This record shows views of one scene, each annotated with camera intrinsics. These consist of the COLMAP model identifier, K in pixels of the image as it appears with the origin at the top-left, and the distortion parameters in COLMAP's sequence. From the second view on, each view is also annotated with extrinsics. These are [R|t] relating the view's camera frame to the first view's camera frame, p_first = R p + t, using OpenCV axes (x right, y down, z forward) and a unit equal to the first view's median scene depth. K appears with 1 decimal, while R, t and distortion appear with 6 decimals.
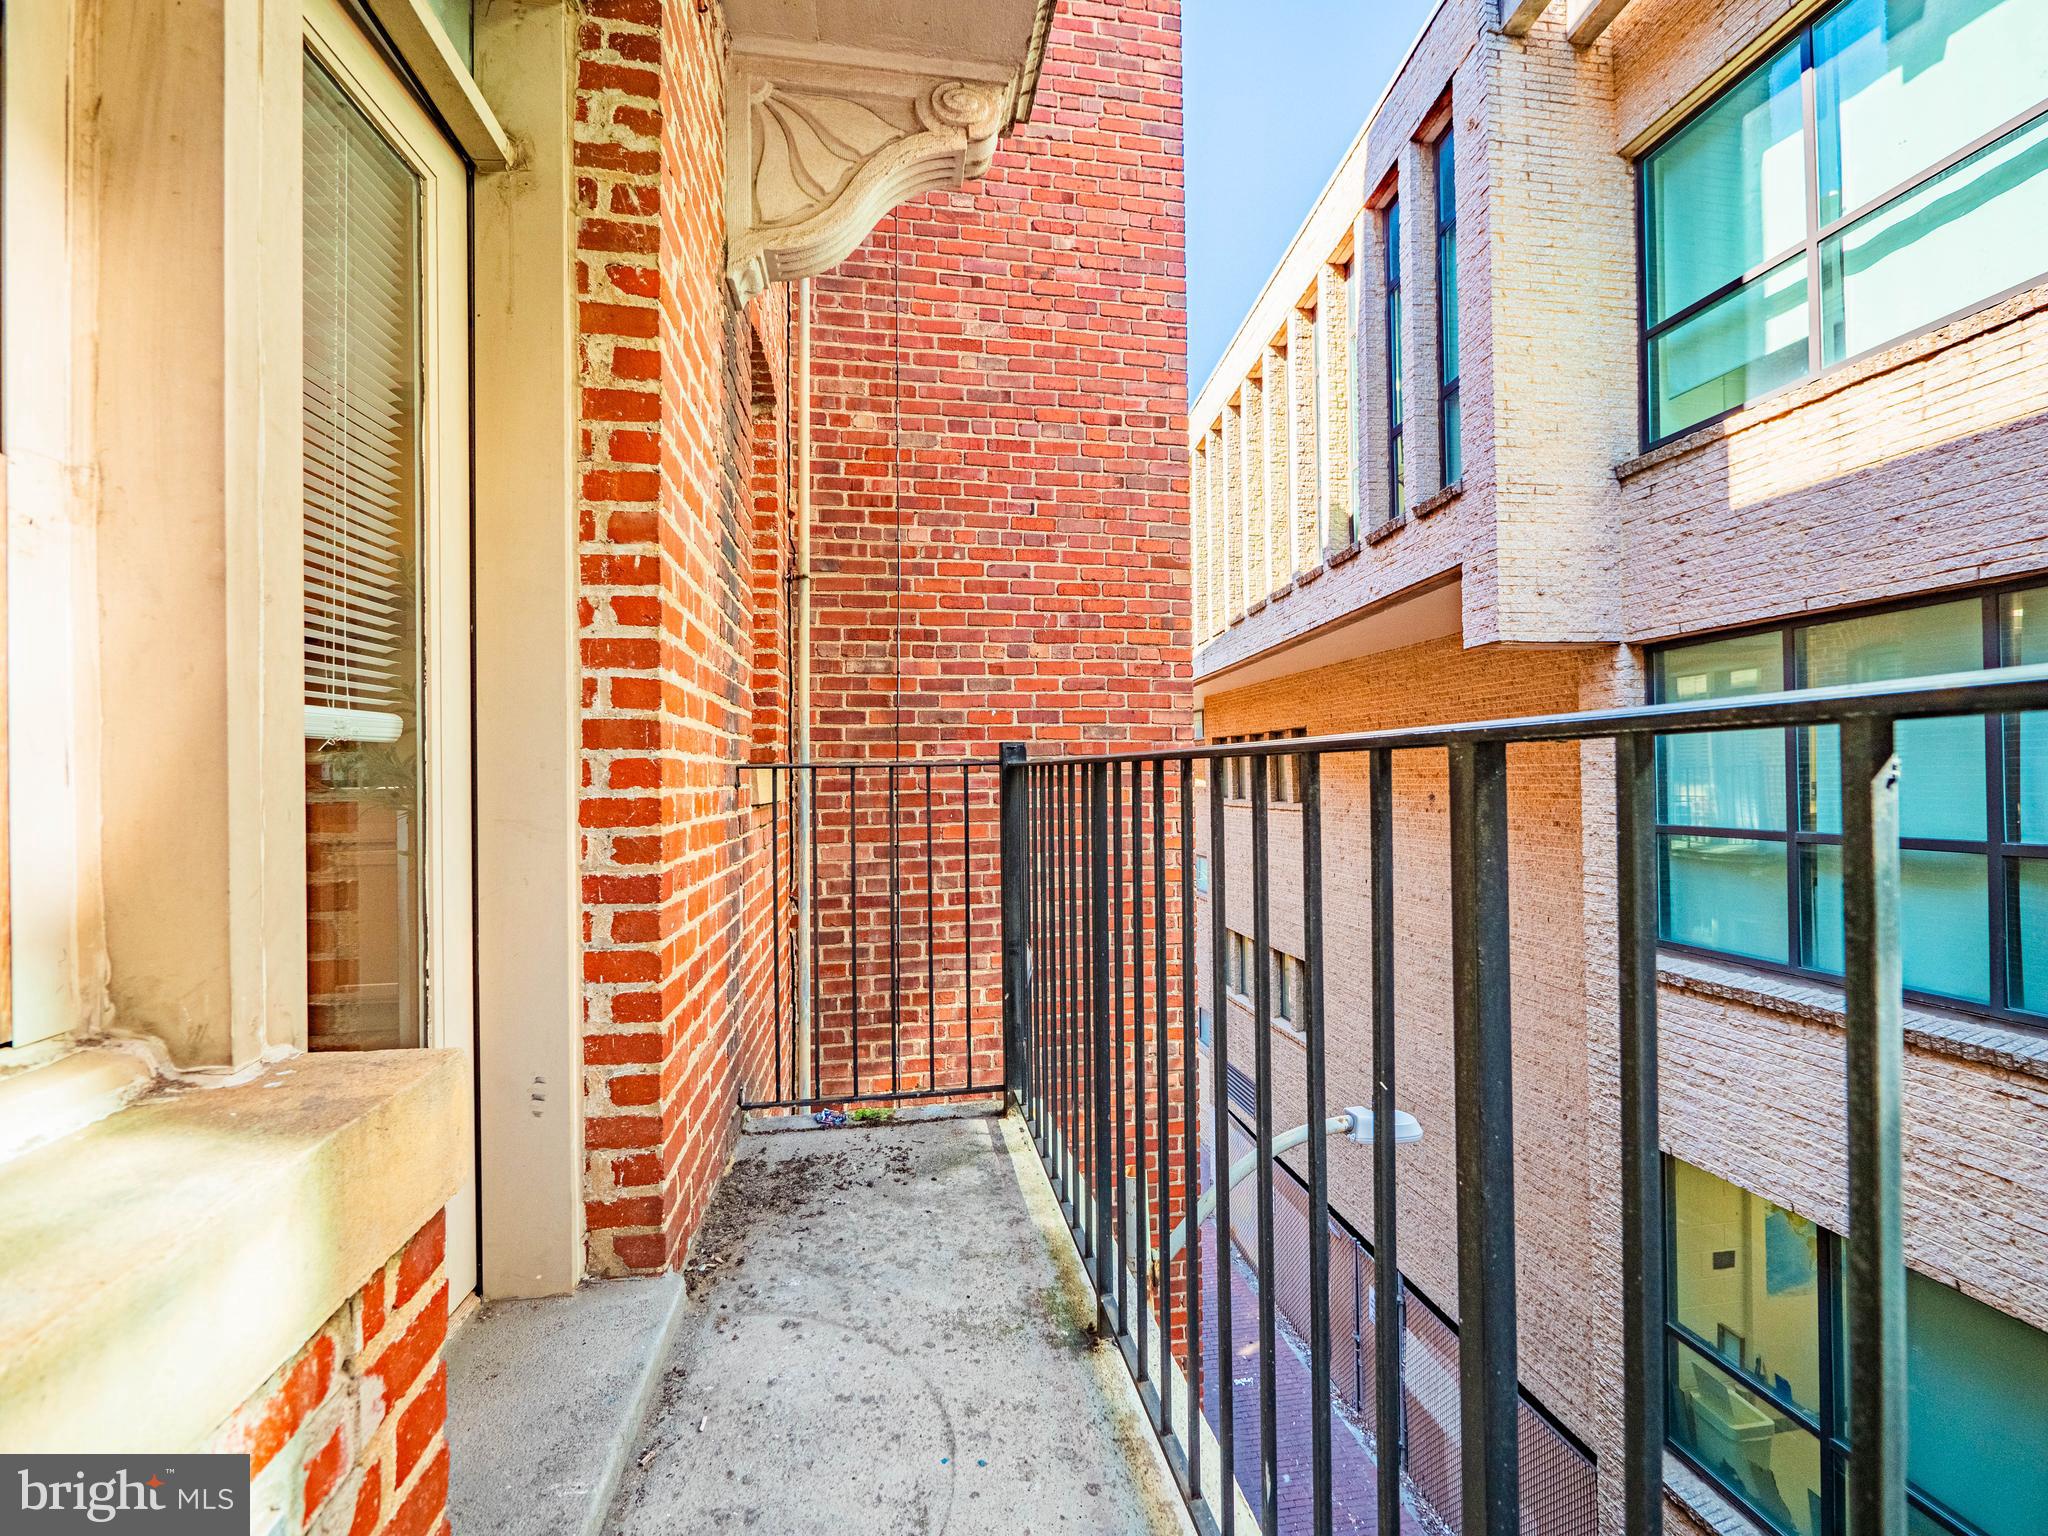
lens RADIAL K [[867.5, 0, 1020.7], [0, 867.5, 768.1], [0, 0, 1]] dist [-0.001325, -0.000042]
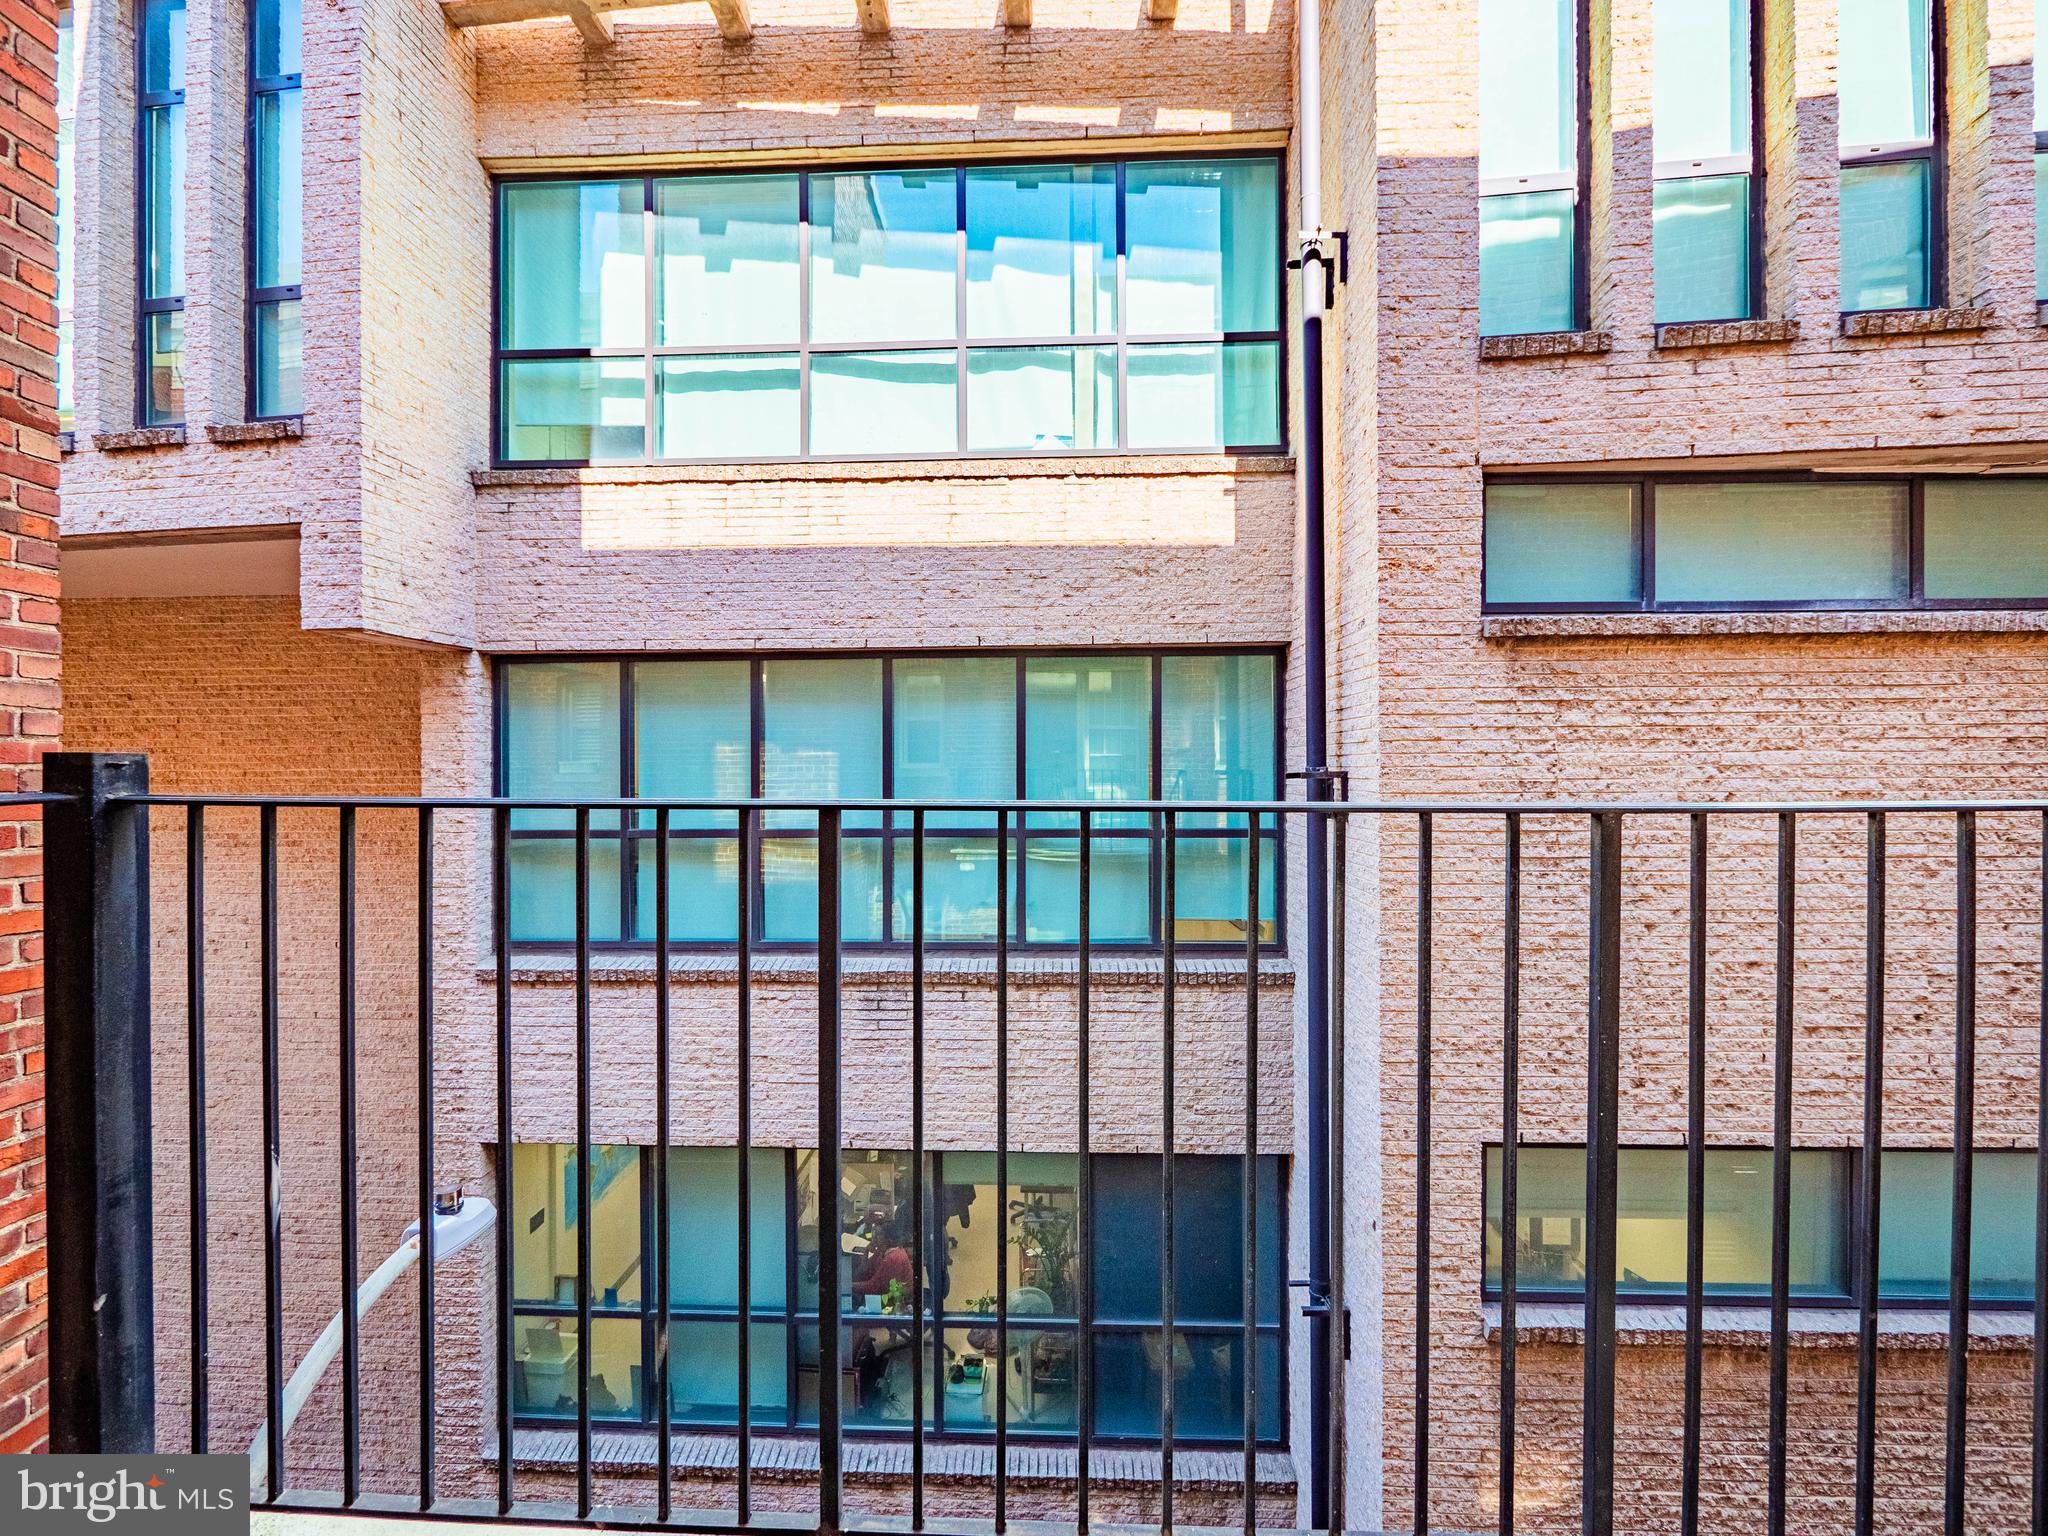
lens RADIAL K [[867.5, 0, 1025.7], [0, 867.5, 768.1], [0, 0, 1]] dist [-0.001325, -0.000042]
pose [[0.201790, 0.006914, 0.979404, -0.162920], [-0.009780, 0.999939, -0.005044, -0.010544], [-0.979380, -0.008560, 0.201846, 0.187607]]
